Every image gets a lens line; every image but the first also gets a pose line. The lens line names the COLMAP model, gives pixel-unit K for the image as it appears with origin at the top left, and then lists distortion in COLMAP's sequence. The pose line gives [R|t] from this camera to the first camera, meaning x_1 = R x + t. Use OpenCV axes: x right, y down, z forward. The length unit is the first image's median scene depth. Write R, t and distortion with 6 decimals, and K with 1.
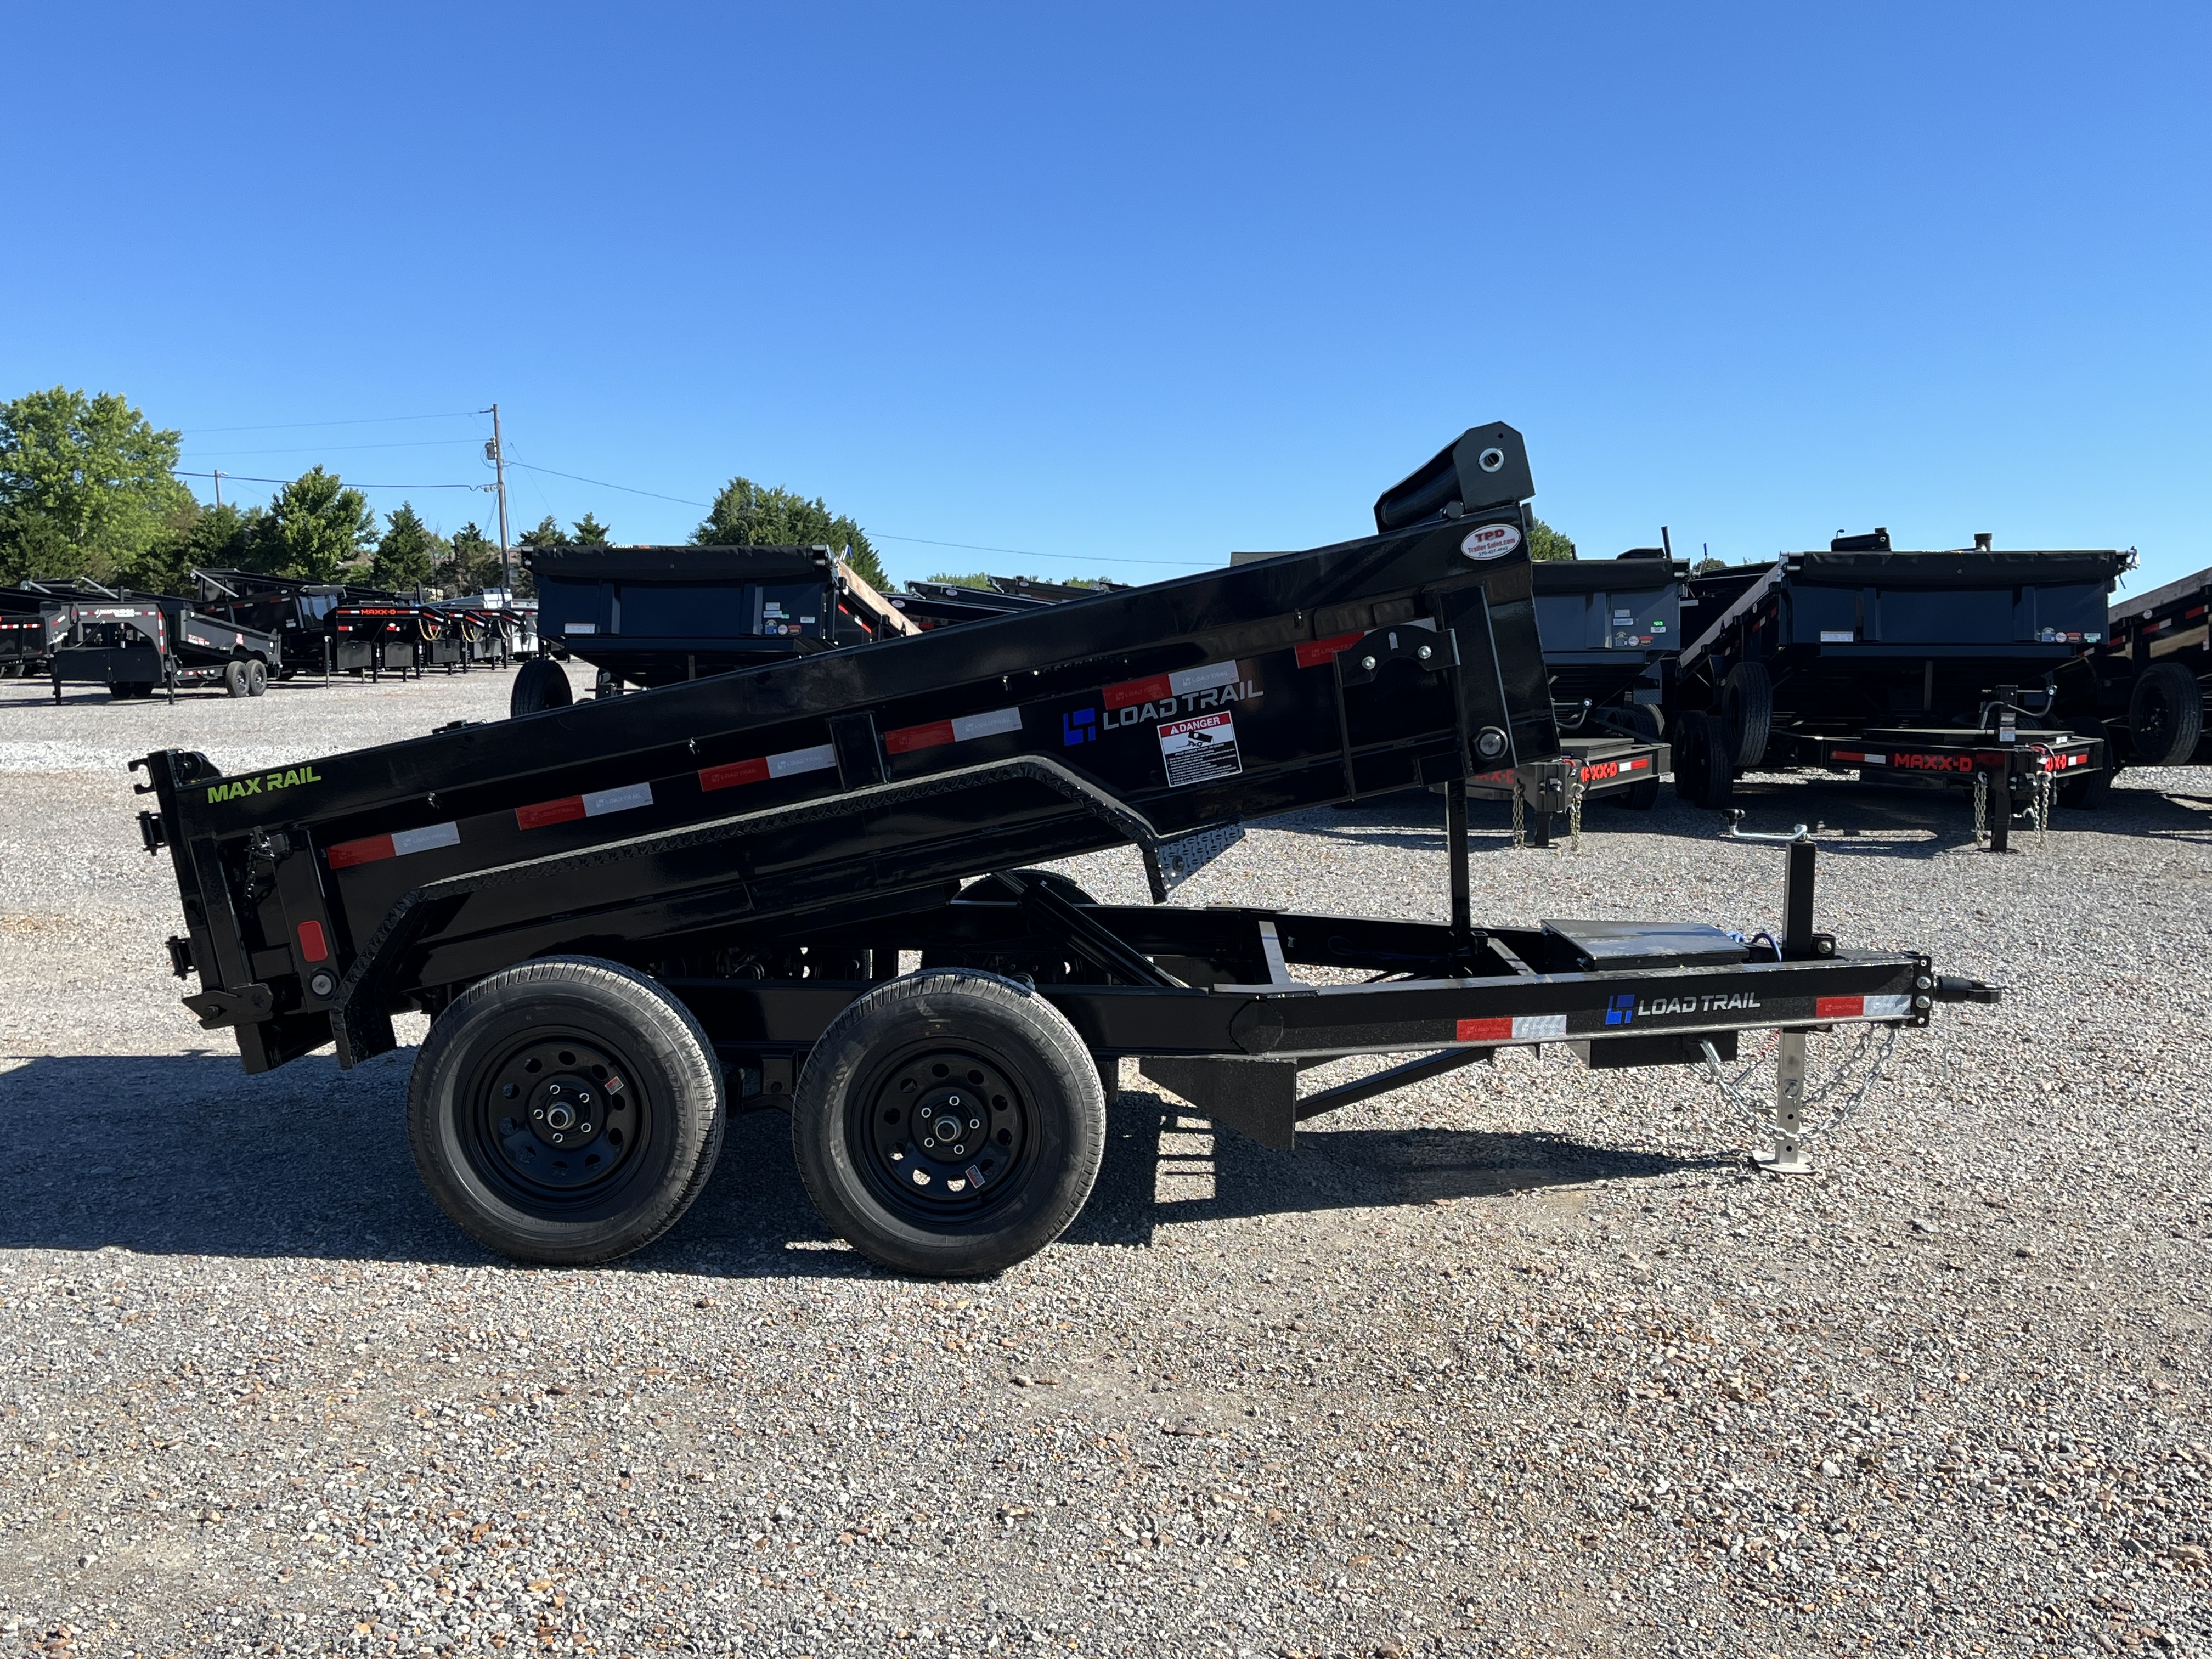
lens RADIAL K [[2077.4, 0, 1079.6], [0, 2077.4, 833.7], [0, 0, 1]] dist [0.019579, 0.013583]
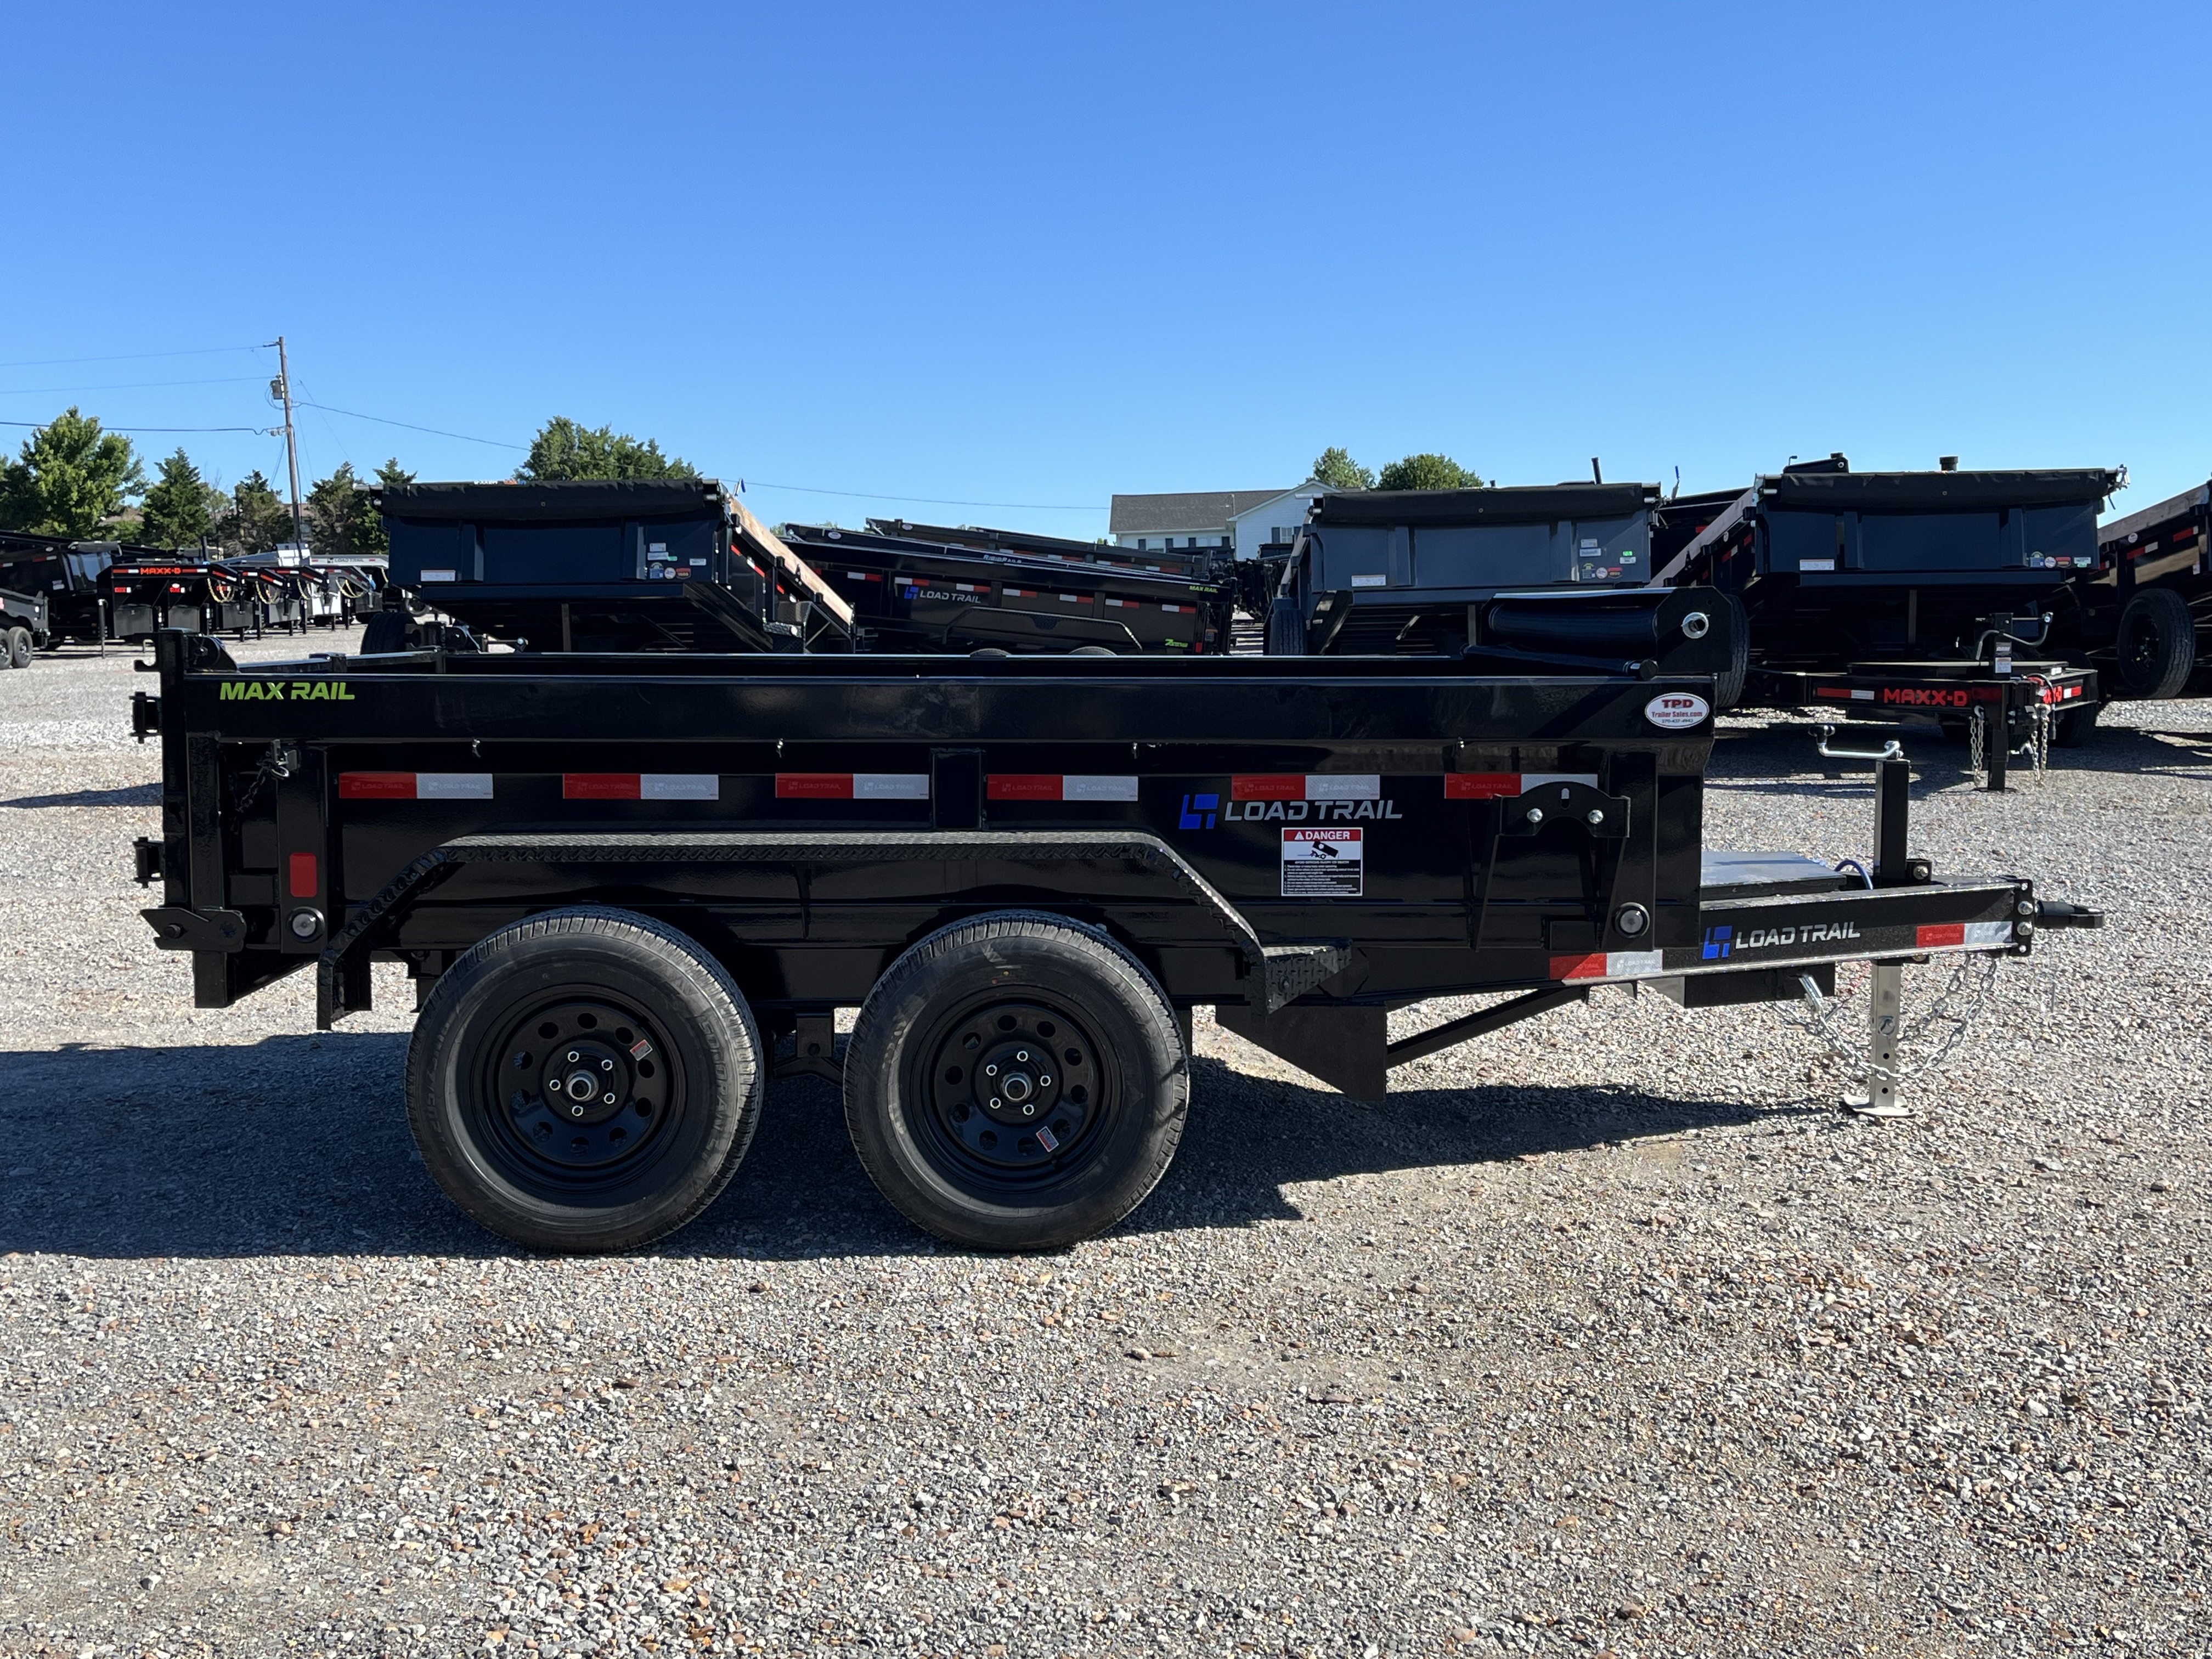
lens RADIAL K [[2289.2, 0, 1102.7], [0, 2289.2, 819.0], [0, 0, 1]] dist [0.024458, 0.002391]
pose [[0.997319, -0.022007, 0.069784, -0.094129], [0.021685, 0.999750, 0.005374, 0.021145], [-0.069885, -0.003846, 0.997548, 0.005168]]
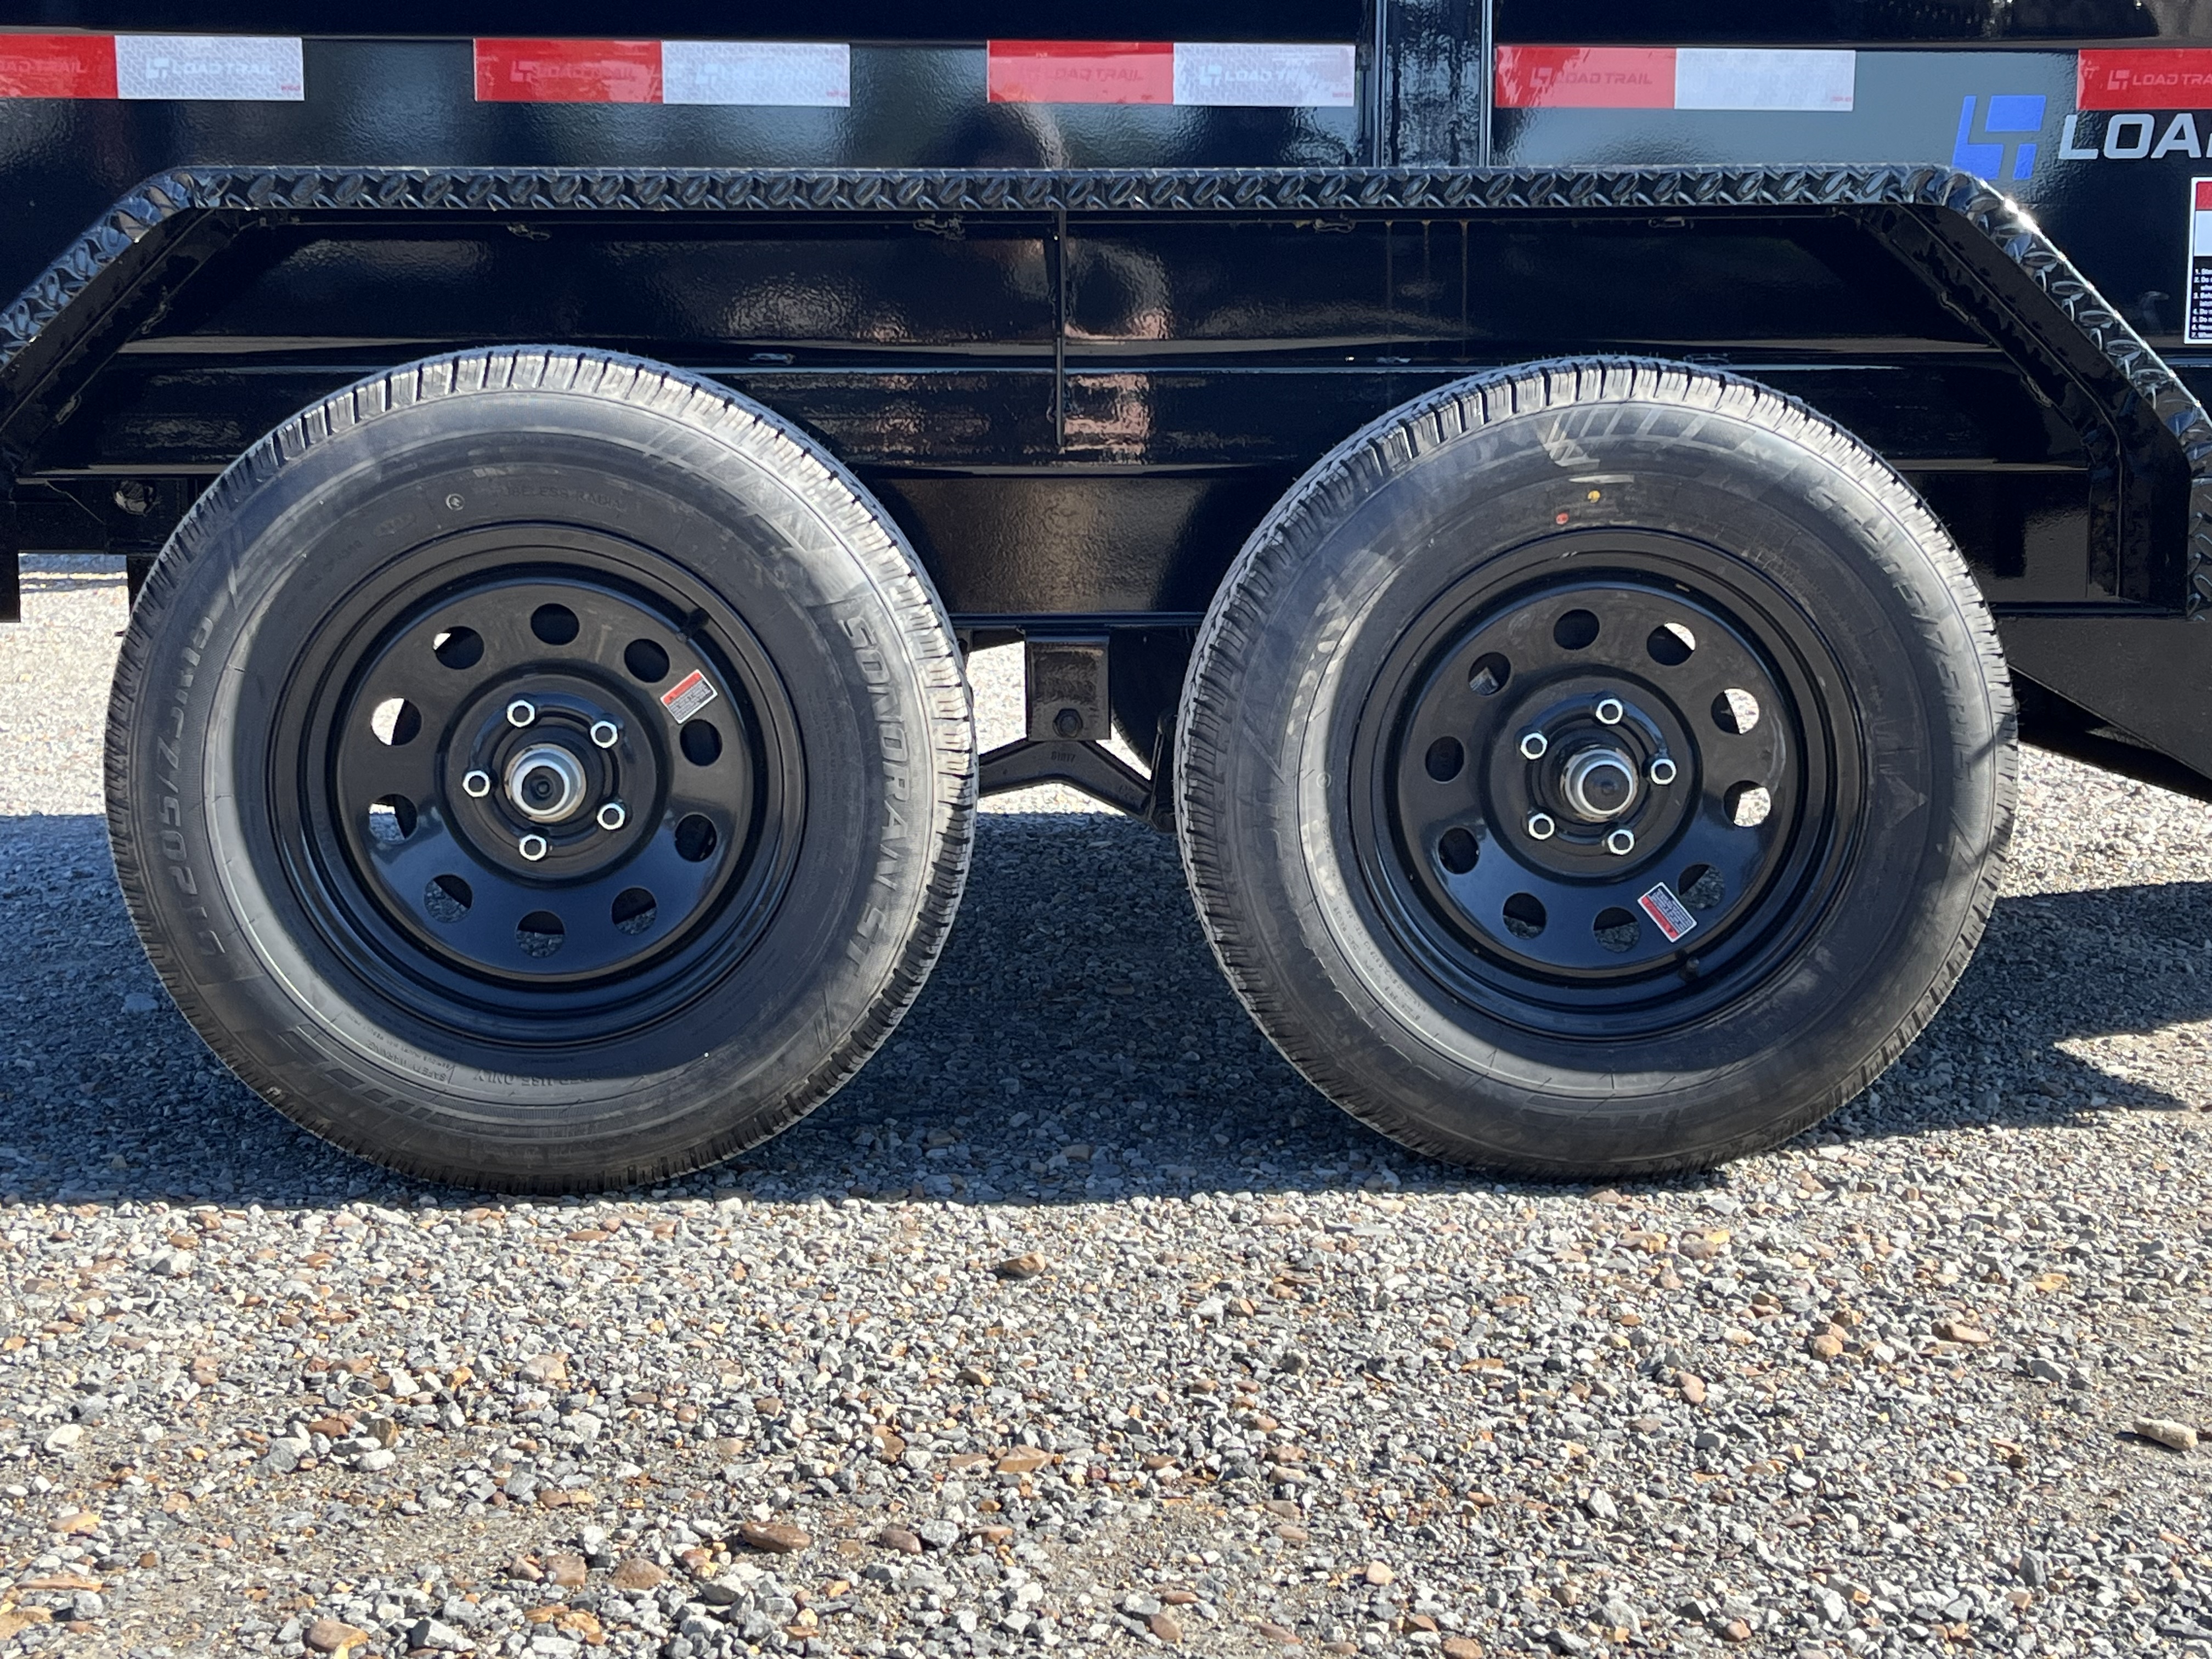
lens RADIAL K [[2952.9, 0, 1110.9], [0, 2952.9, 837.0], [0, 0, 1]] dist [0.128163, -0.426769]
pose [[0.994951, -0.032418, 0.094986, -0.203679], [0.027464, 0.998217, 0.053005, 0.122085], [-0.096535, -0.050128, 0.994066, 0.484254]]
